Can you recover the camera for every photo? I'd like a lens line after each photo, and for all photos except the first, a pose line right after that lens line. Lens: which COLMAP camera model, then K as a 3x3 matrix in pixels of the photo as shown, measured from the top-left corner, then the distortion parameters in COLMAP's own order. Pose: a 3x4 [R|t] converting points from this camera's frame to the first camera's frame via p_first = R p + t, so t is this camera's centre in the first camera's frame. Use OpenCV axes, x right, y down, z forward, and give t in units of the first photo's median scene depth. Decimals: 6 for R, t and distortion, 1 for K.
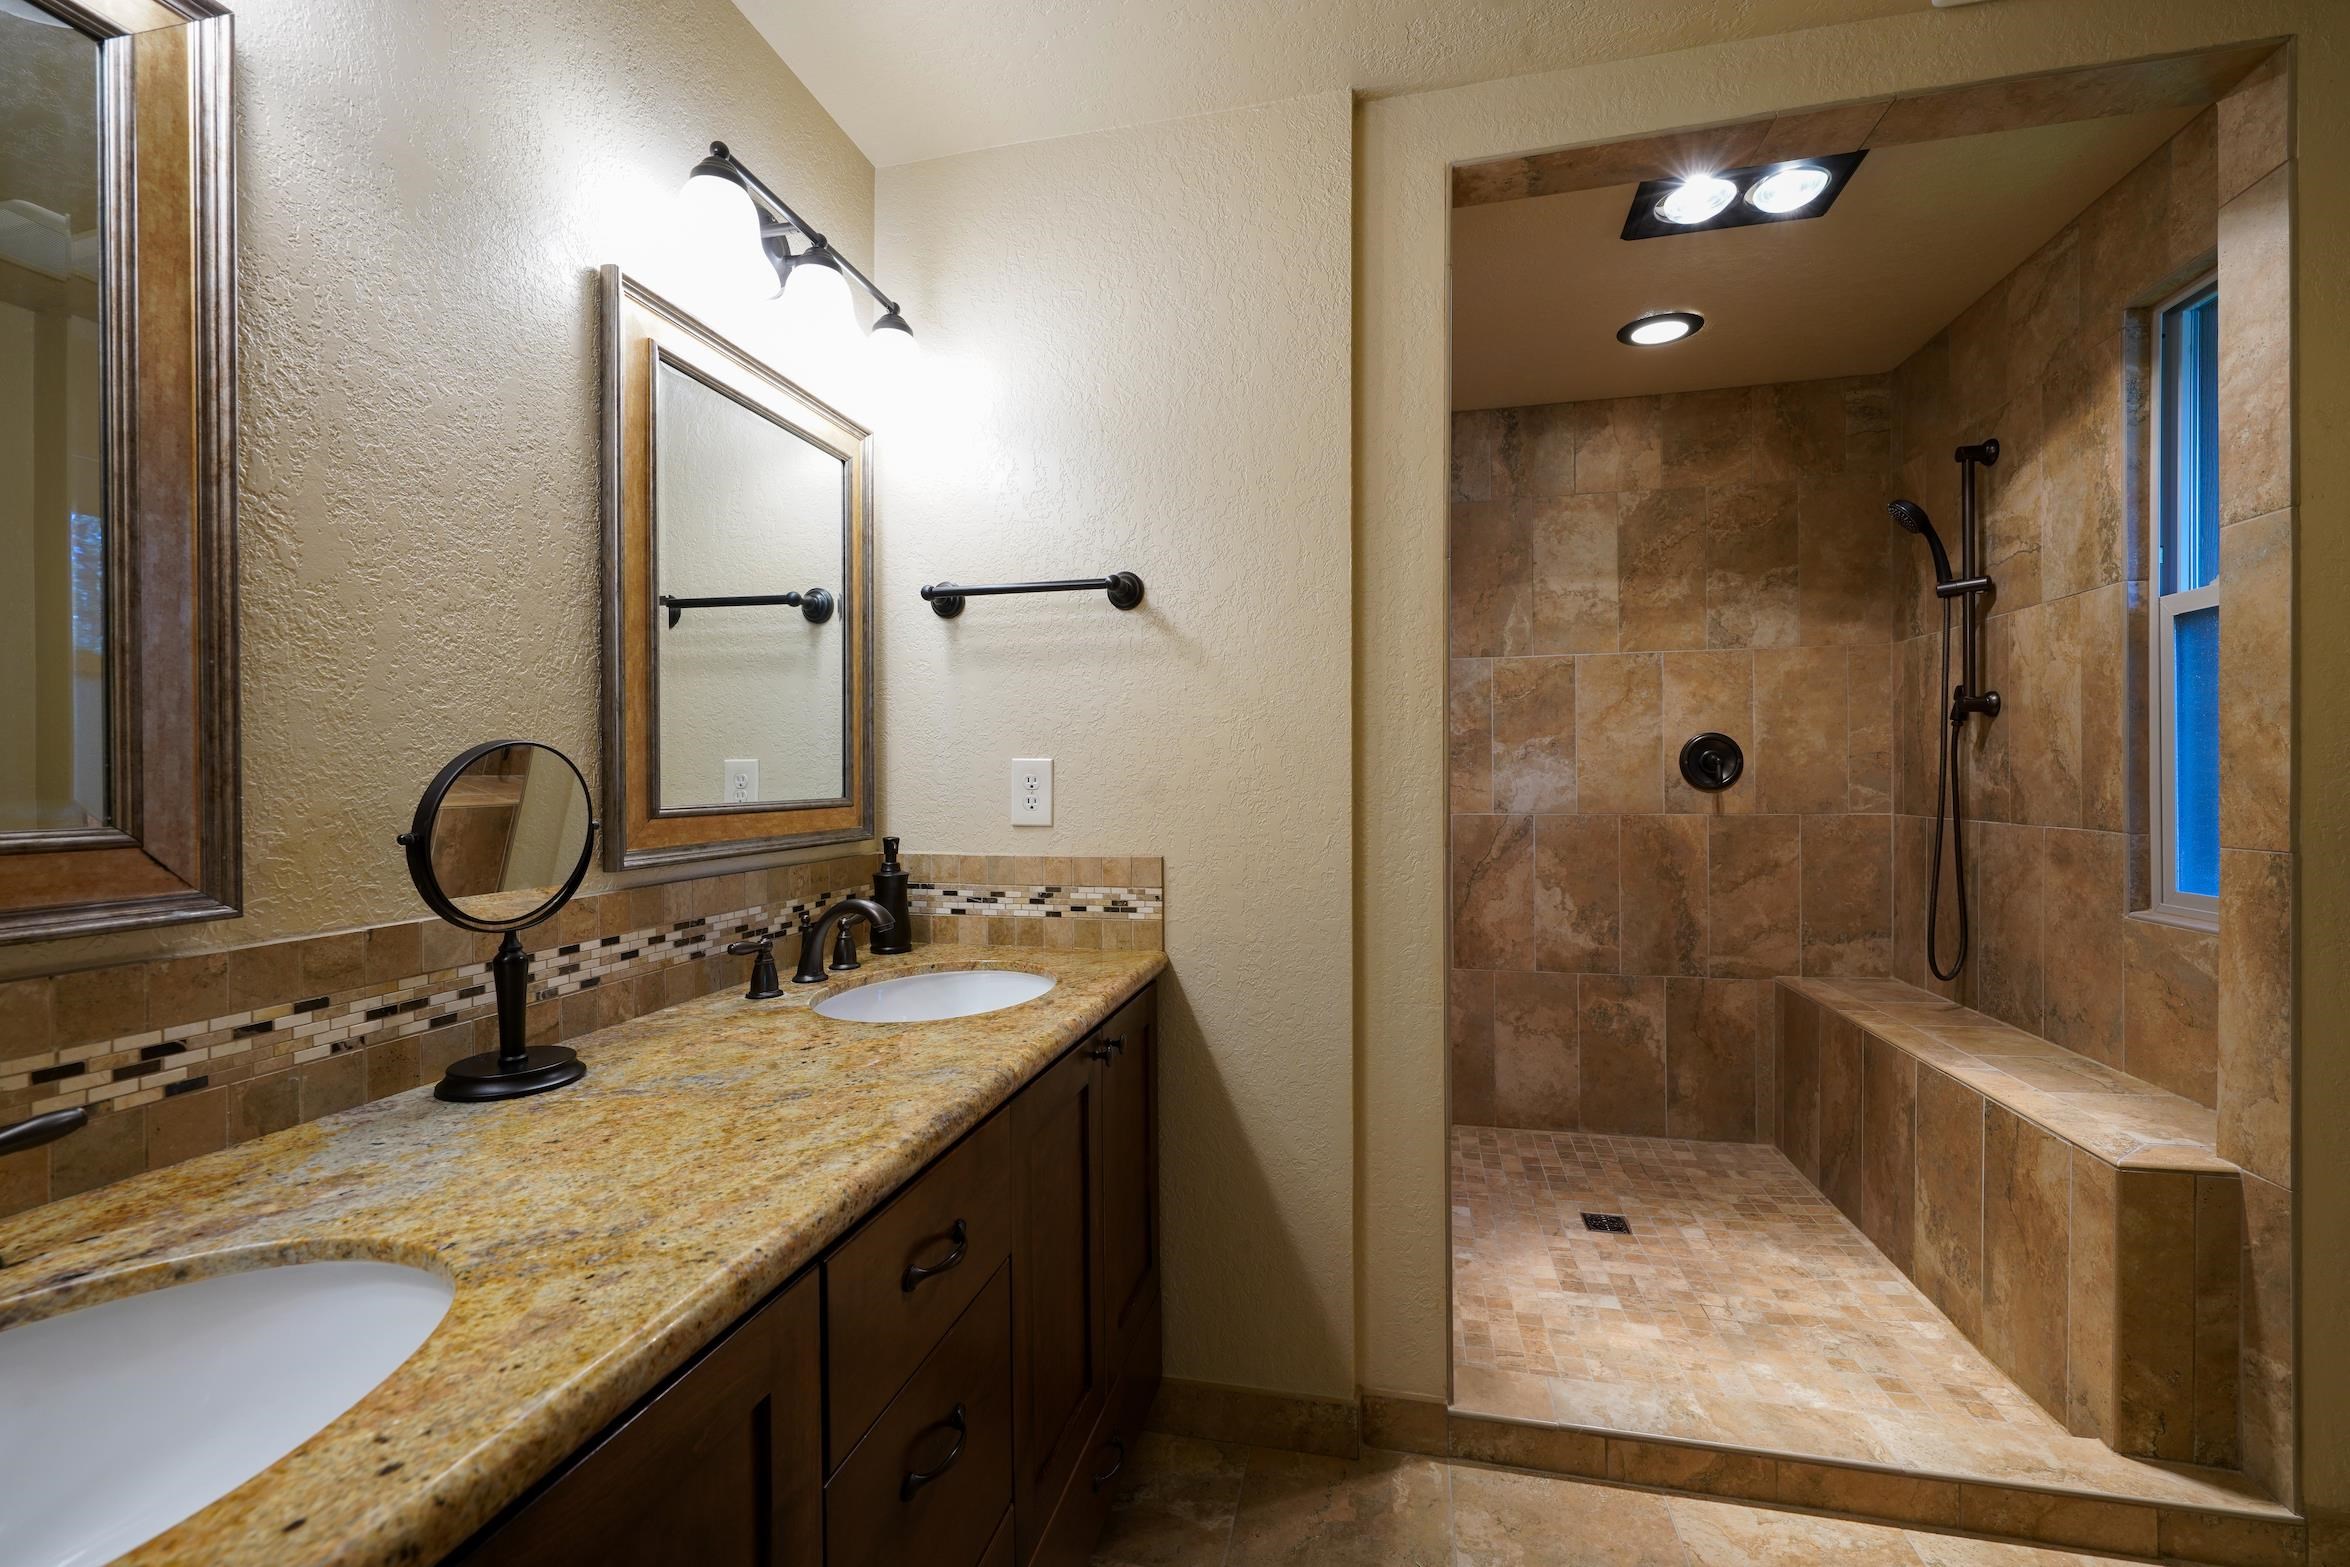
lens RADIAL K [[991.8, 0, 1163.3], [0, 991.8, 781.1], [0, 0, 1]] dist [-0.002284, 0.000423]
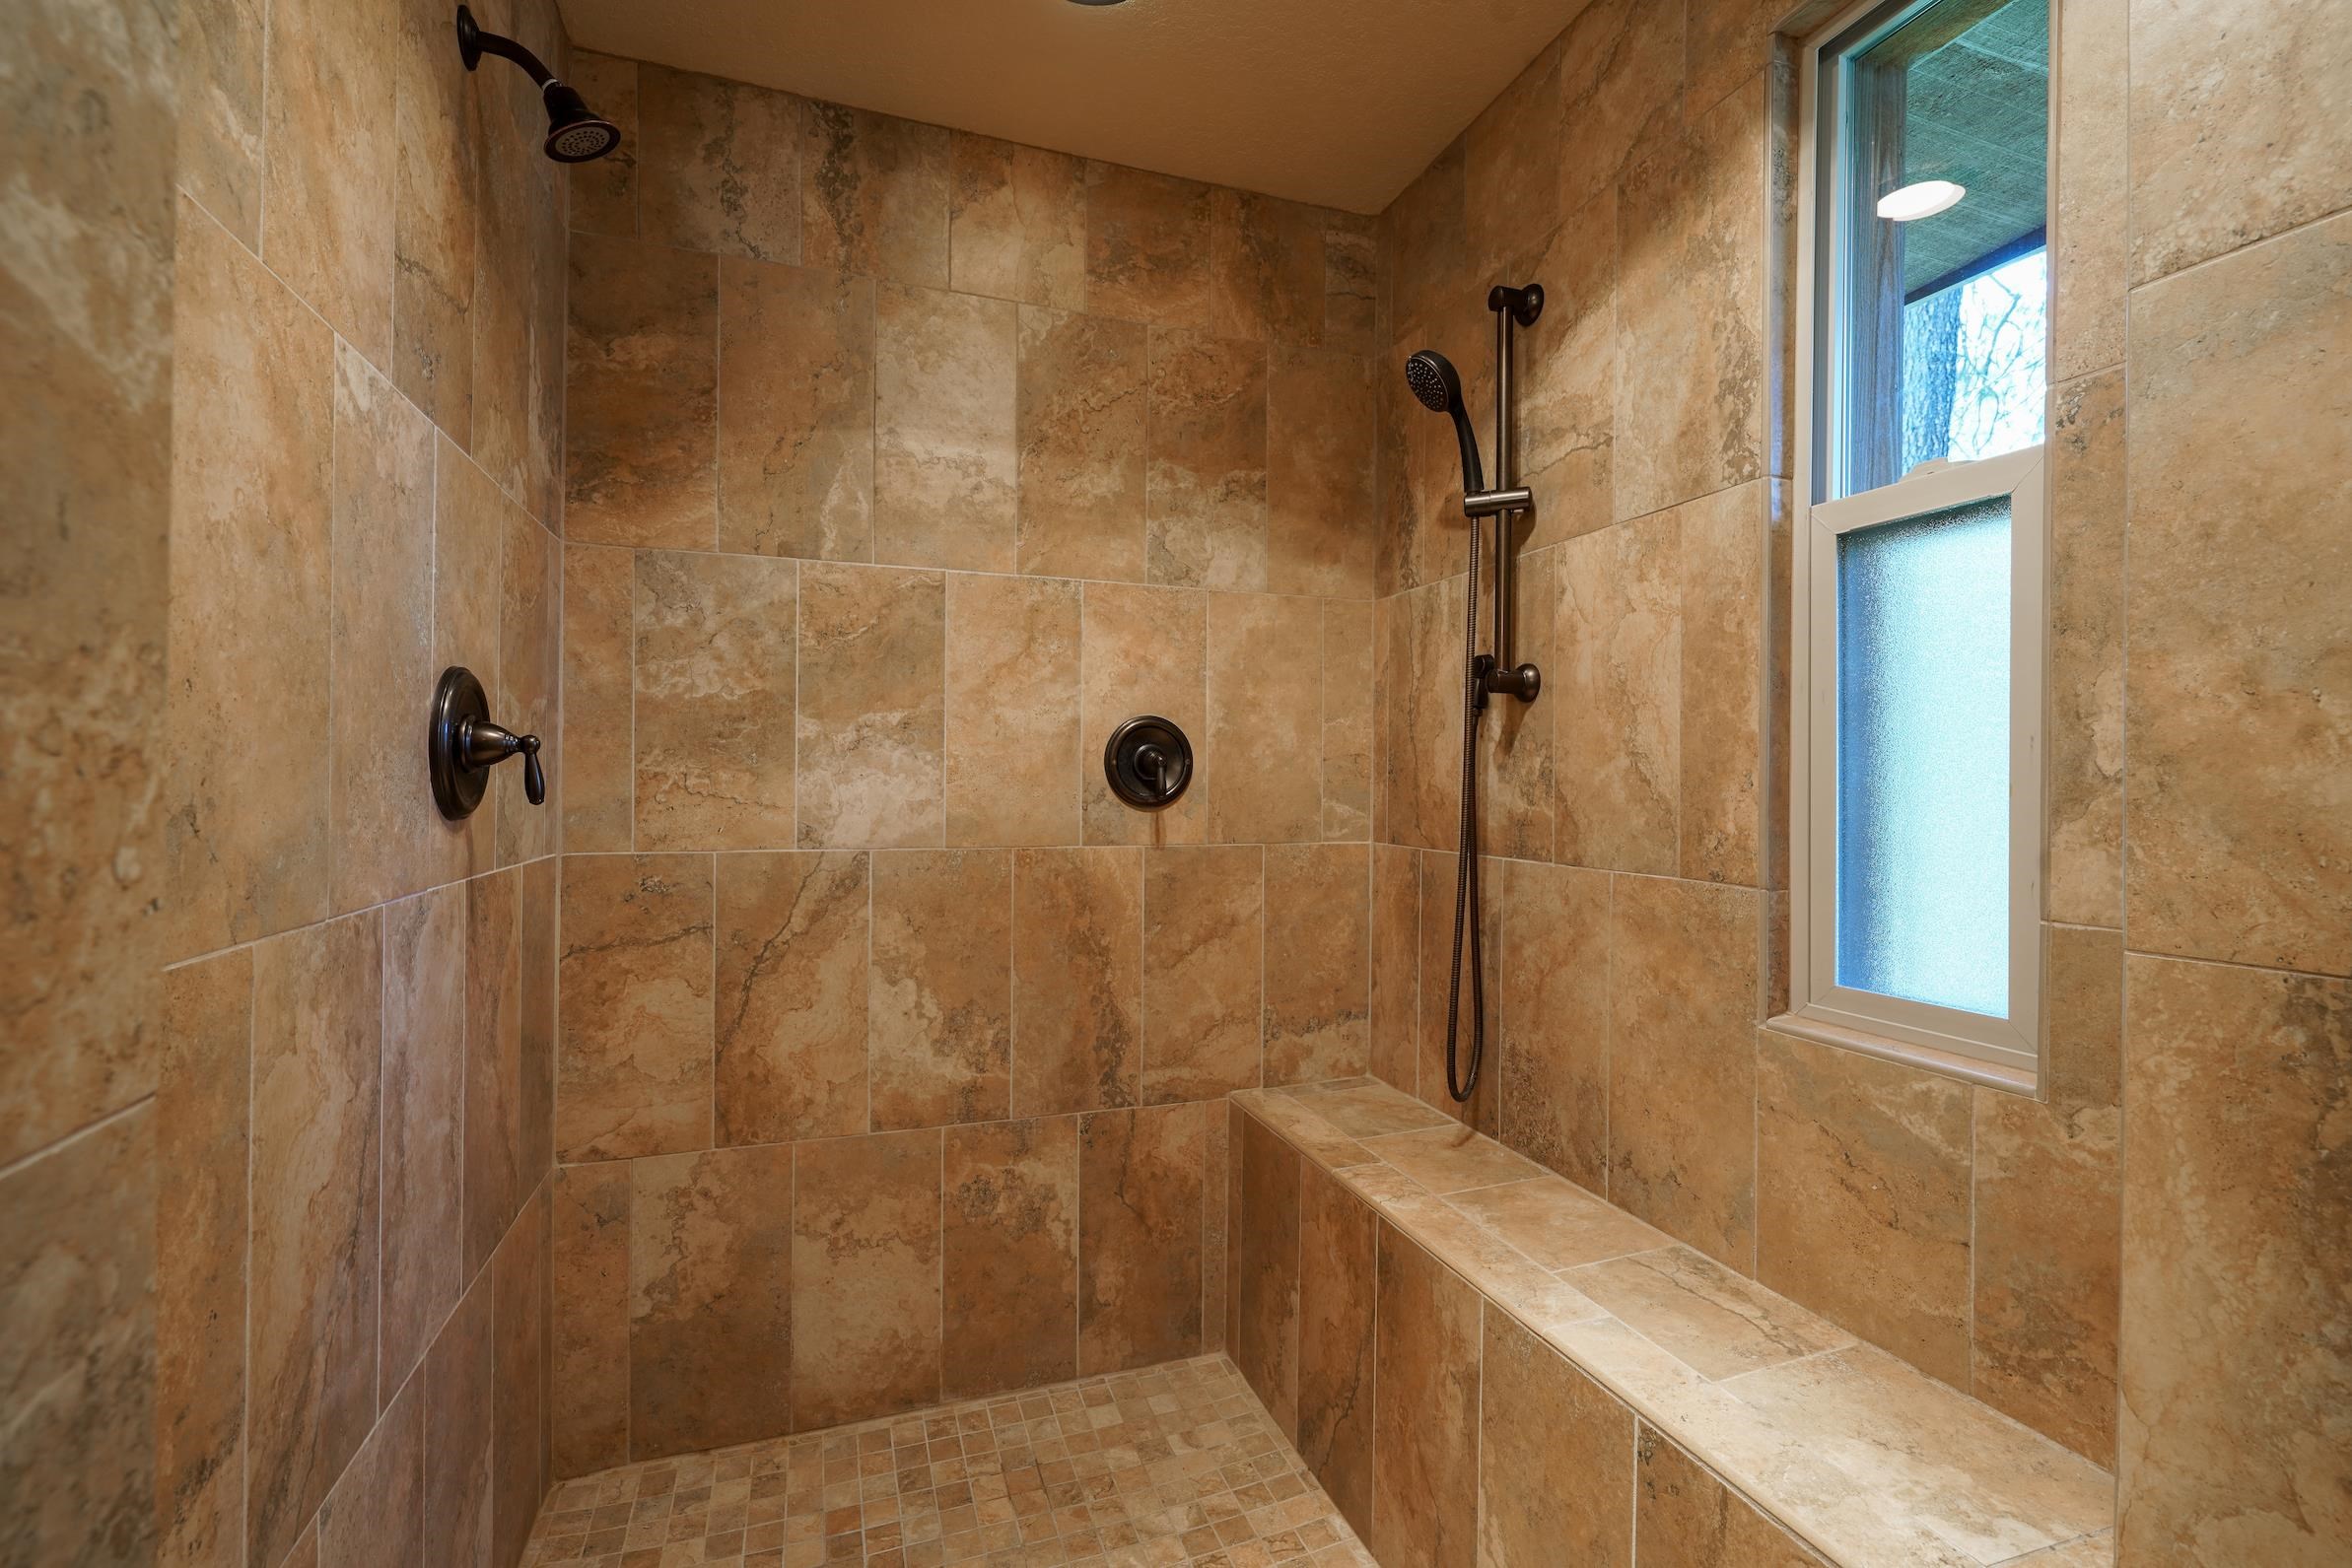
lens RADIAL K [[1023.8, 0, 1173.0], [0, 1023.8, 781.2], [0, 0, 1]] dist [-0.000152, 0.000311]
pose [[0.845550, 0.014883, 0.533689, 0.239683], [-0.013106, 0.999889, -0.007120, -0.003437], [-0.533736, -0.000974, 0.845651, 0.484394]]
